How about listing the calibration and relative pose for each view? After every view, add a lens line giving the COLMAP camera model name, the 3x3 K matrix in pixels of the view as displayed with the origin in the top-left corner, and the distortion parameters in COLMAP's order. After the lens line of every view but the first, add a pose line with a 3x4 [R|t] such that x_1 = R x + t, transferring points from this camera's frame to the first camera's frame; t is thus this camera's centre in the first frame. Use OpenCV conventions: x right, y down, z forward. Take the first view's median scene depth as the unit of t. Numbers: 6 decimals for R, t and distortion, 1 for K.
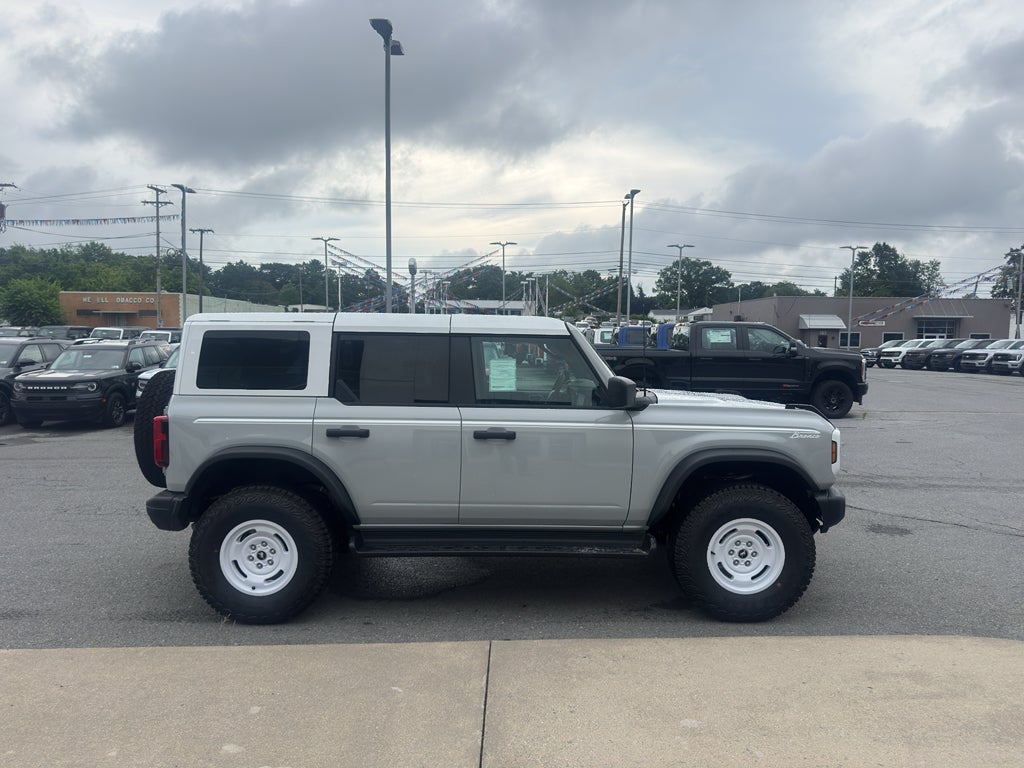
lens RADIAL K [[715.7, 0, 507.4], [0, 715.7, 380.0], [0, 0, 1]] dist [0.040926, -0.047320]
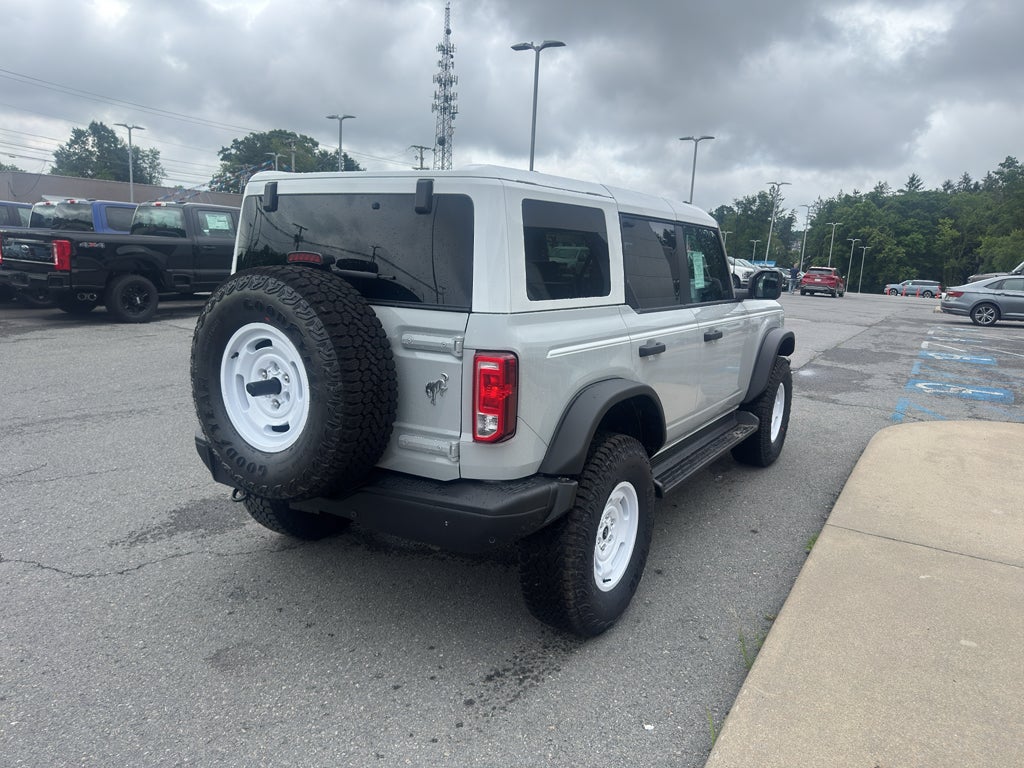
lens RADIAL K [[715.7, 0, 507.4], [0, 715.7, 380.0], [0, 0, 1]] dist [0.040926, -0.047320]
pose [[0.531574, -0.140113, 0.835343, -0.108214], [0.011398, 0.987317, 0.158351, -0.002010], [-0.846935, -0.074654, 0.526429, 0.081557]]
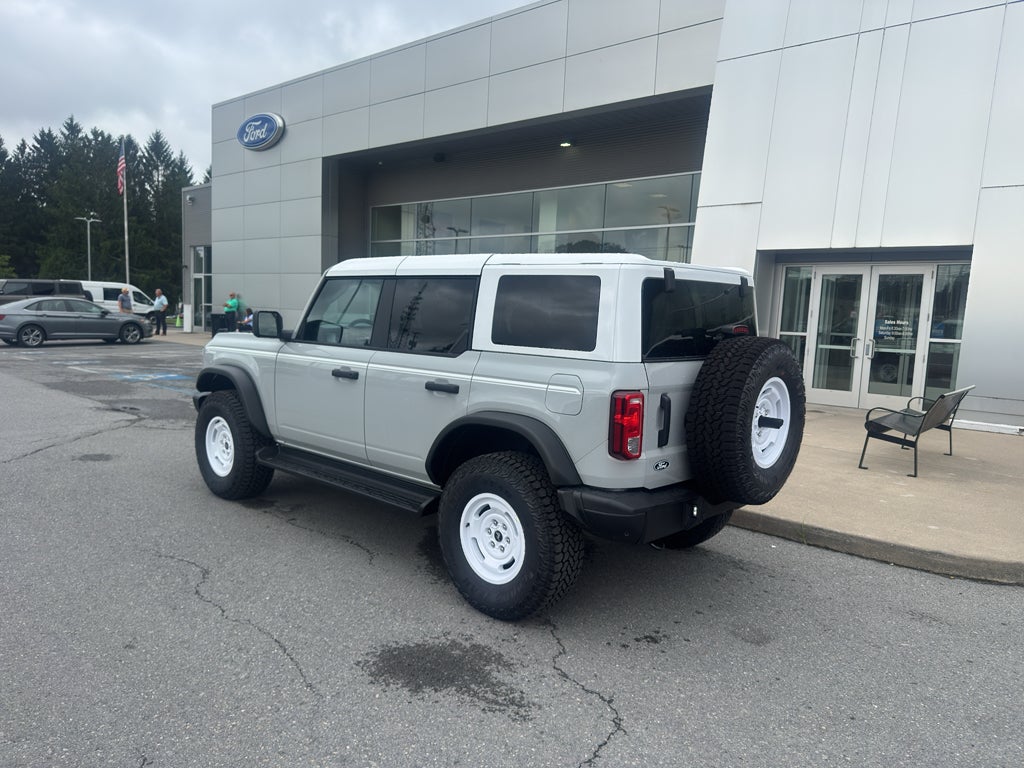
lens RADIAL K [[731.5, 0, 523.3], [0, 731.5, 384.5], [0, 0, 1]] dist [0.072319, -0.107529]
pose [[-0.748087, -0.105878, 0.655100, -0.103680], [-0.012782, 0.989306, 0.145296, -0.009679], [-0.663477, 0.100321, -0.741440, 0.228390]]
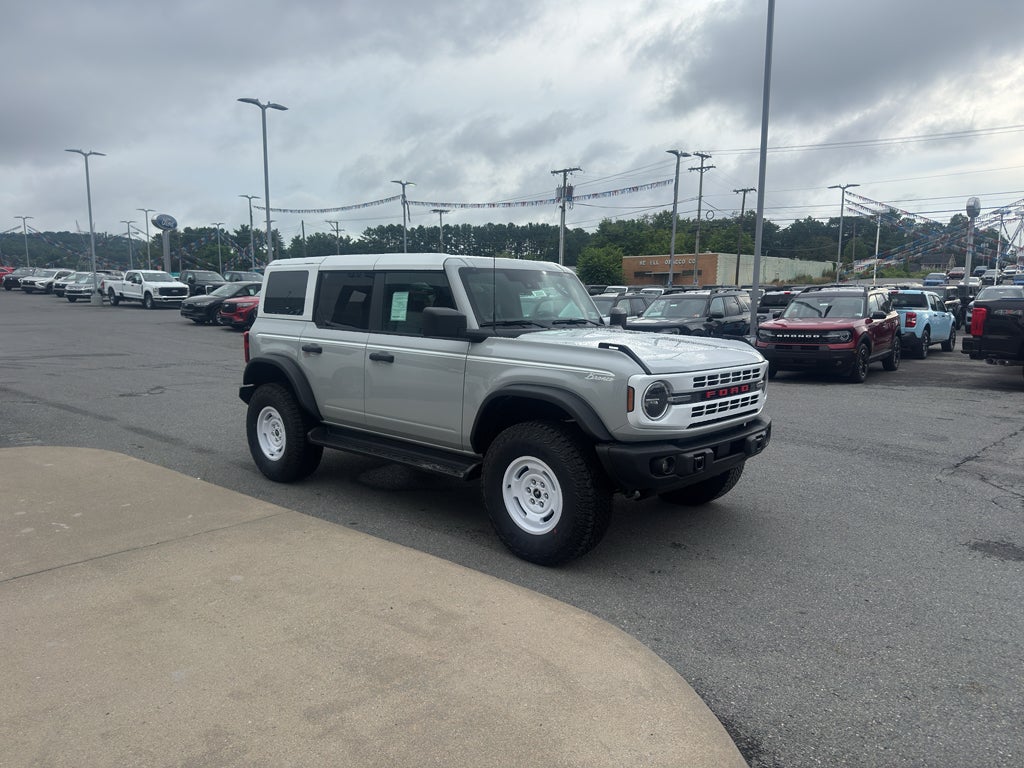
lens RADIAL K [[700.7, 0, 523.5], [0, 700.7, 400.5], [0, 0, 1]] dist [0.080540, -0.105541]
pose [[0.747942, 0.094667, -0.656978, 0.103489], [-0.036338, 0.994133, 0.101880, 0.002410], [0.662768, -0.052327, 0.746994, 0.032410]]
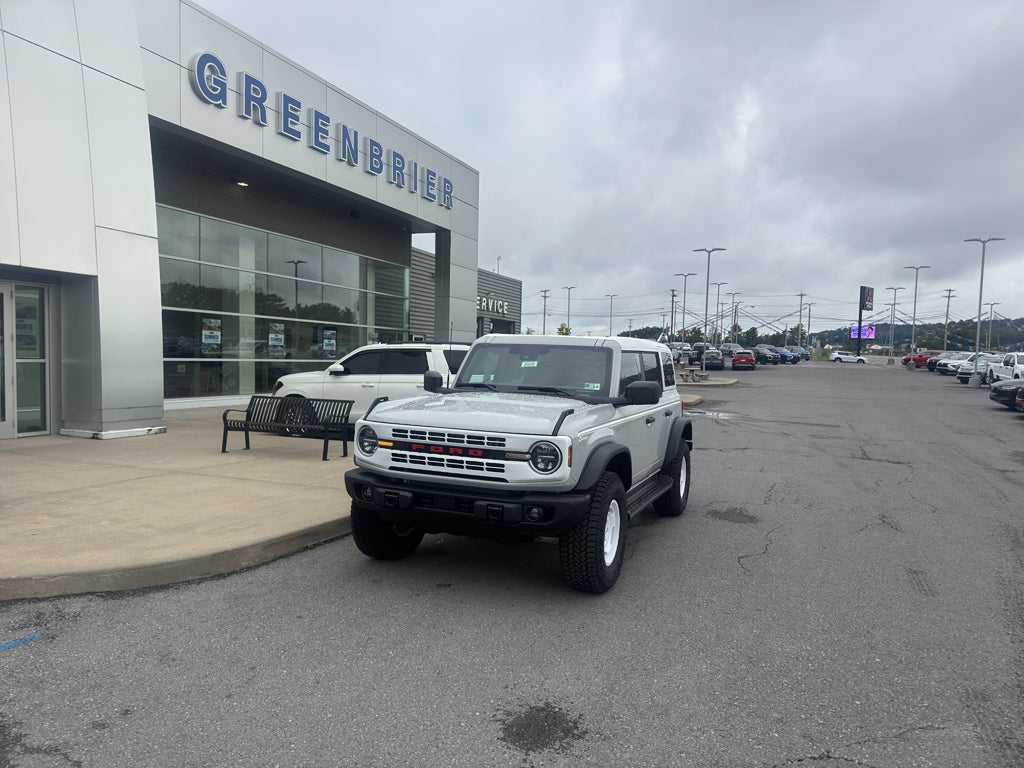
lens RADIAL K [[706.0, 0, 535.4], [0, 706.0, 402.1], [0, 0, 1]] dist [0.068047, -0.094811]
pose [[-0.356470, 0.036374, -0.933599, 0.162240], [-0.083039, 0.994054, 0.070435, -0.006913], [0.930609, 0.102633, -0.351330, 0.190352]]
